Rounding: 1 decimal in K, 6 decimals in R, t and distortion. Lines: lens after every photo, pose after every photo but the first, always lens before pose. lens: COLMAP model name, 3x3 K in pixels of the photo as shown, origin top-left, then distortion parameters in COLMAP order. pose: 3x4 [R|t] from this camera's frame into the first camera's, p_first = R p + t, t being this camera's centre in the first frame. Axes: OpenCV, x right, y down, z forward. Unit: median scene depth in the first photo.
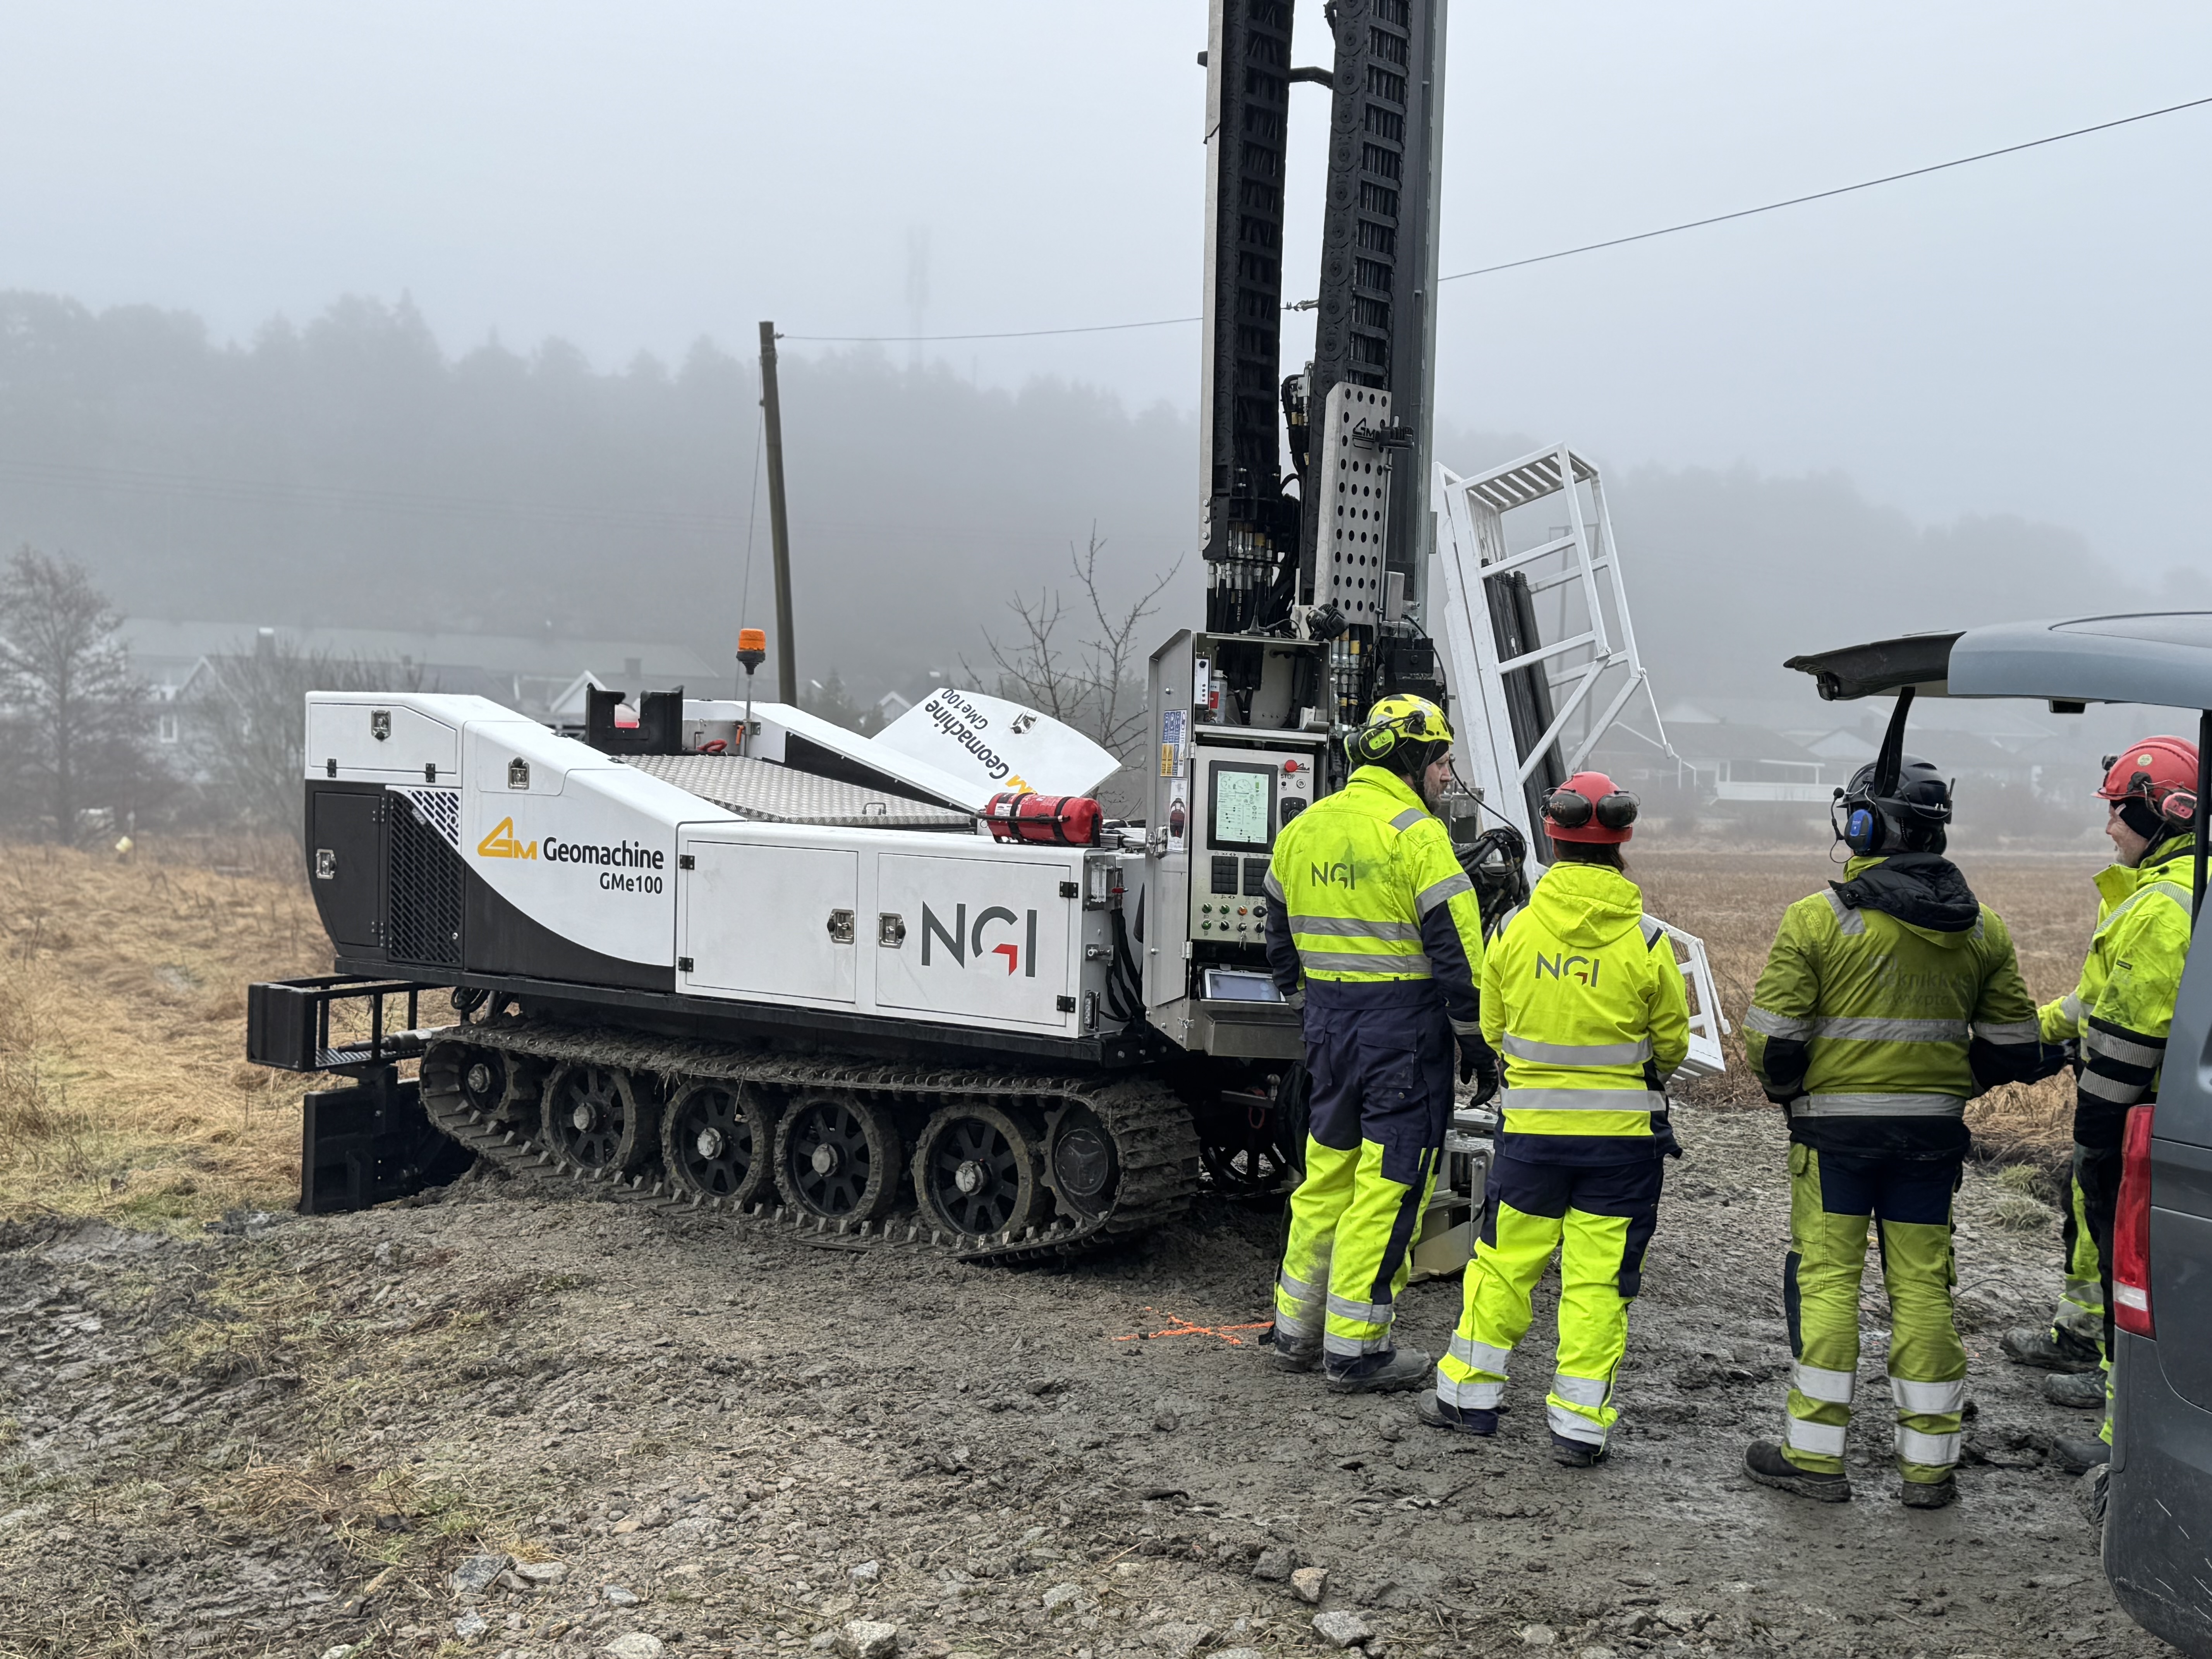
lens RADIAL K [[2715.7, 0, 1108.4], [0, 2715.7, 826.4], [0, 0, 1]] dist [0.089192, 0.000000]
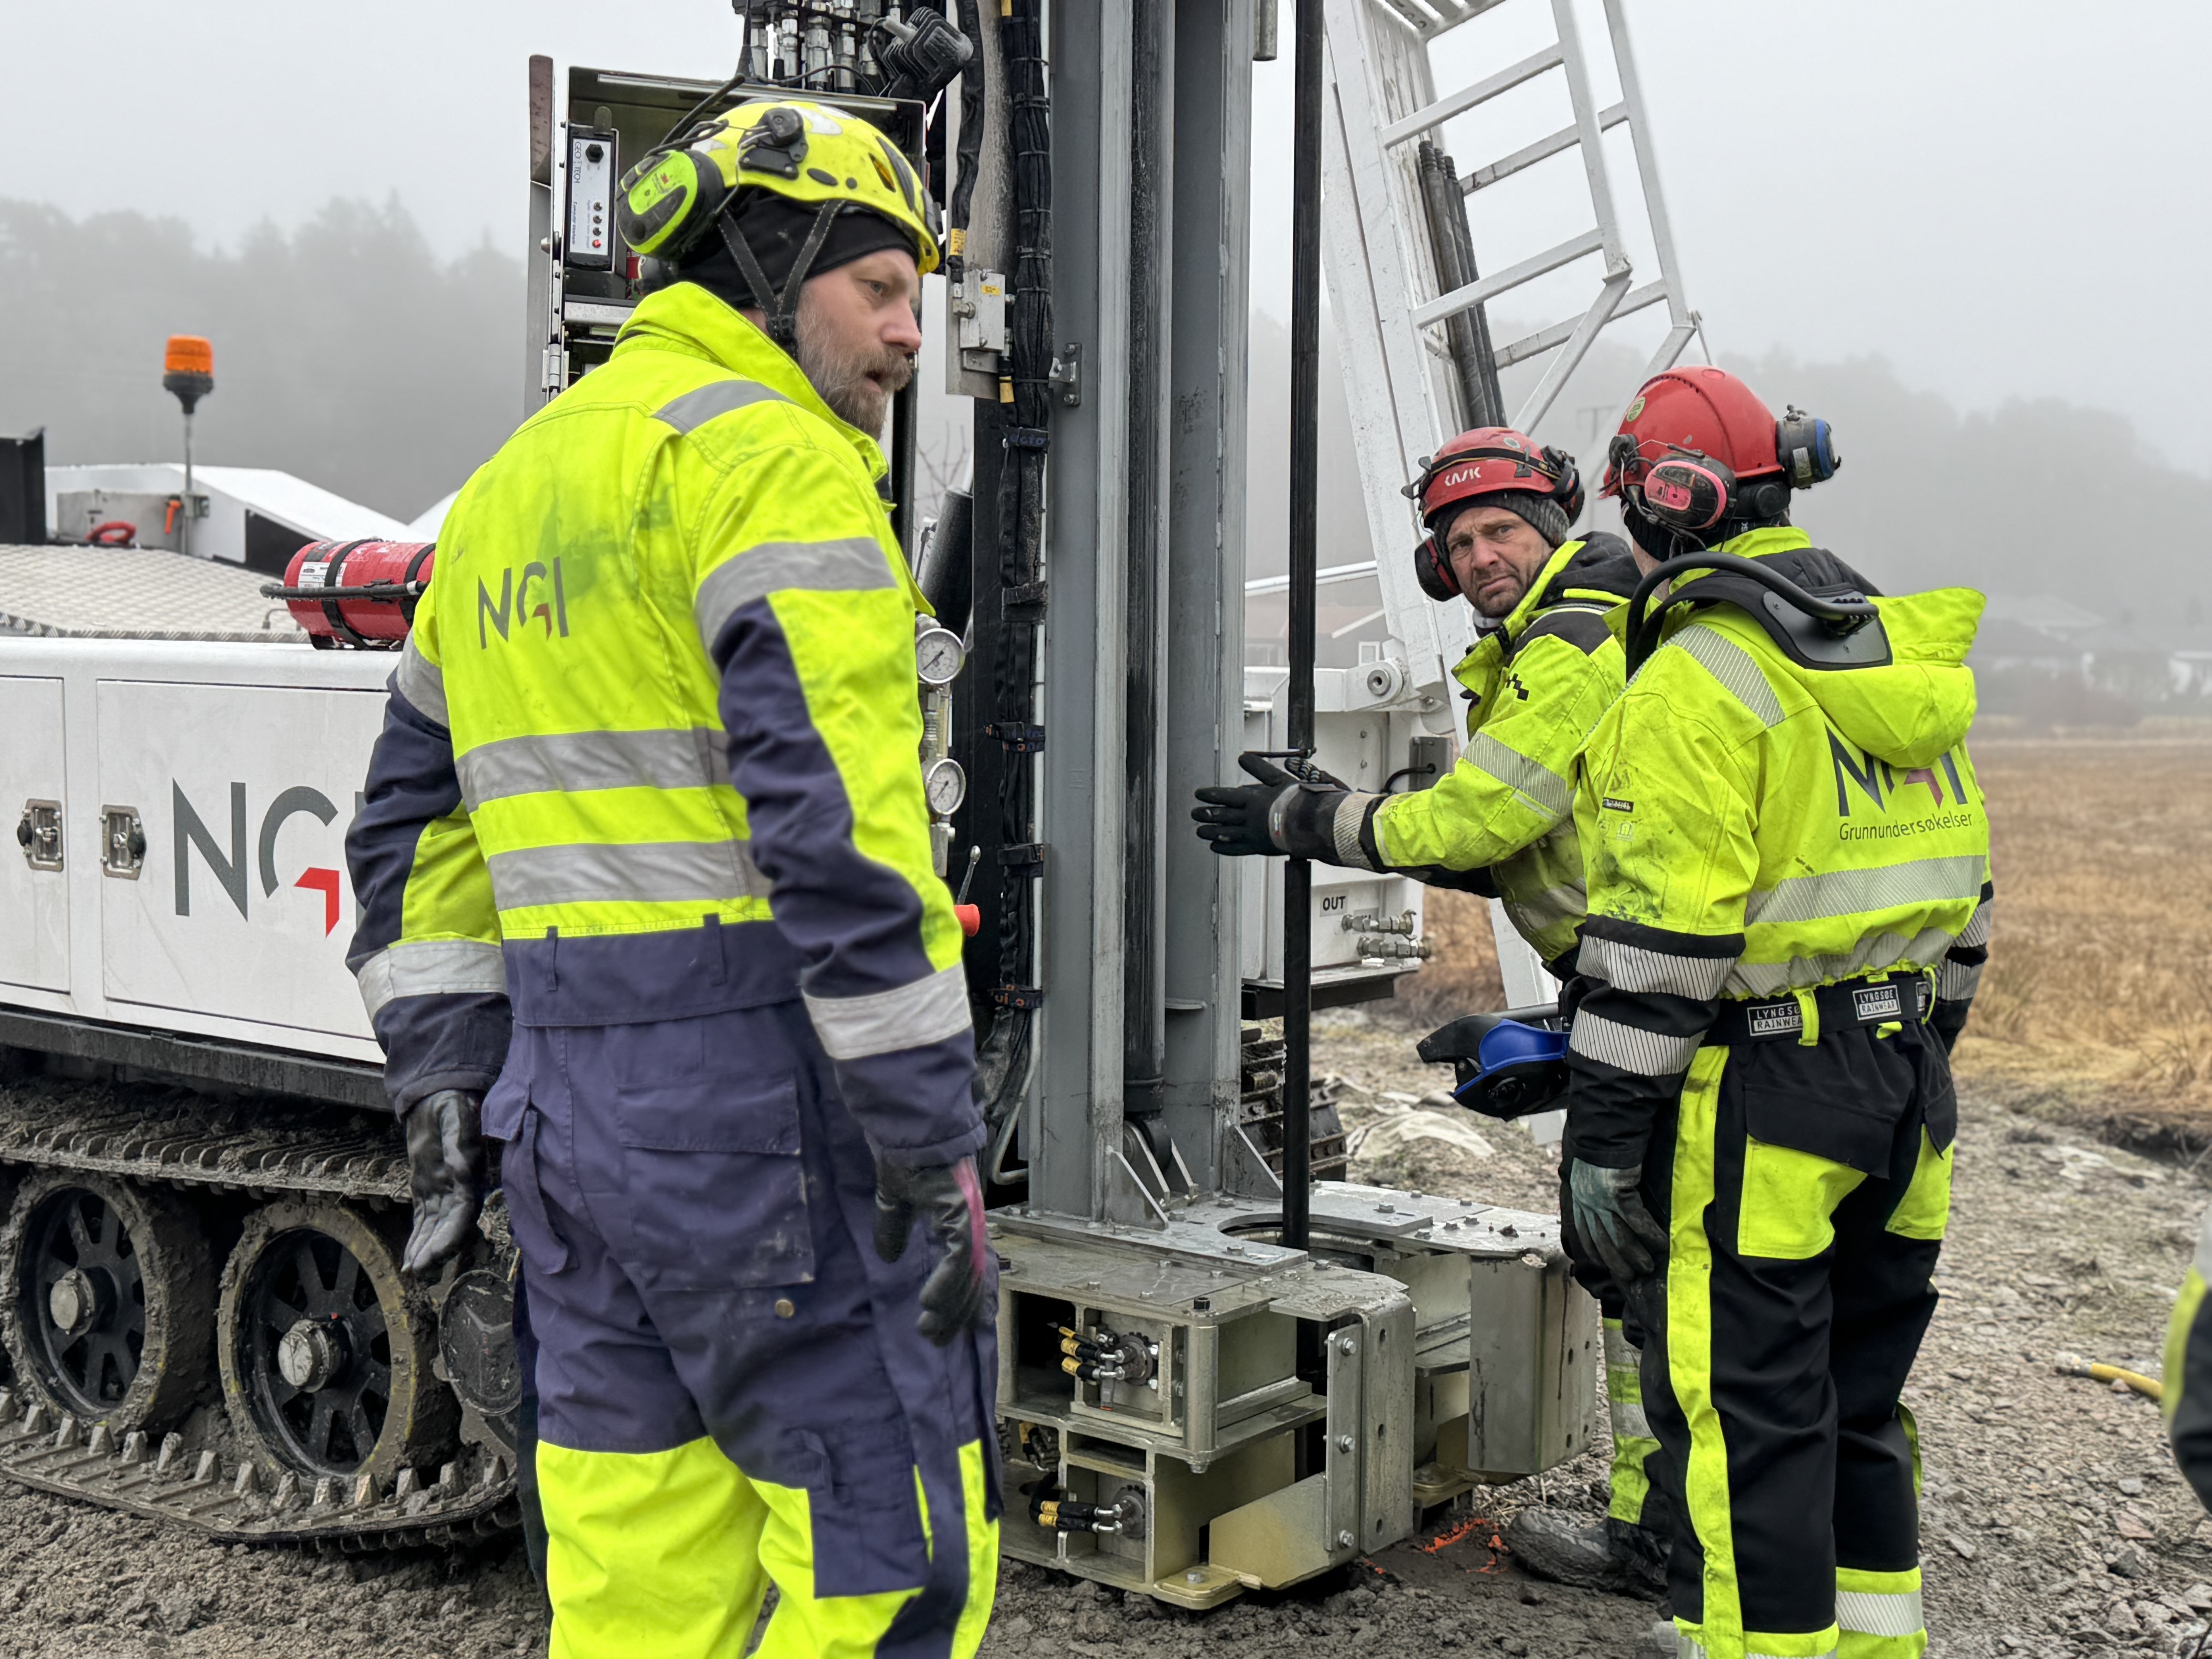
lens RADIAL K [[2715.7, 0, 1099.7], [0, 2715.7, 840.5], [0, 0, 1]] dist [0.089192, 0.000000]
pose [[0.999785, -0.014553, -0.014760, 0.095558], [0.015107, 0.999159, 0.038119, 0.021877], [0.014193, -0.038334, 0.999164, 0.512850]]
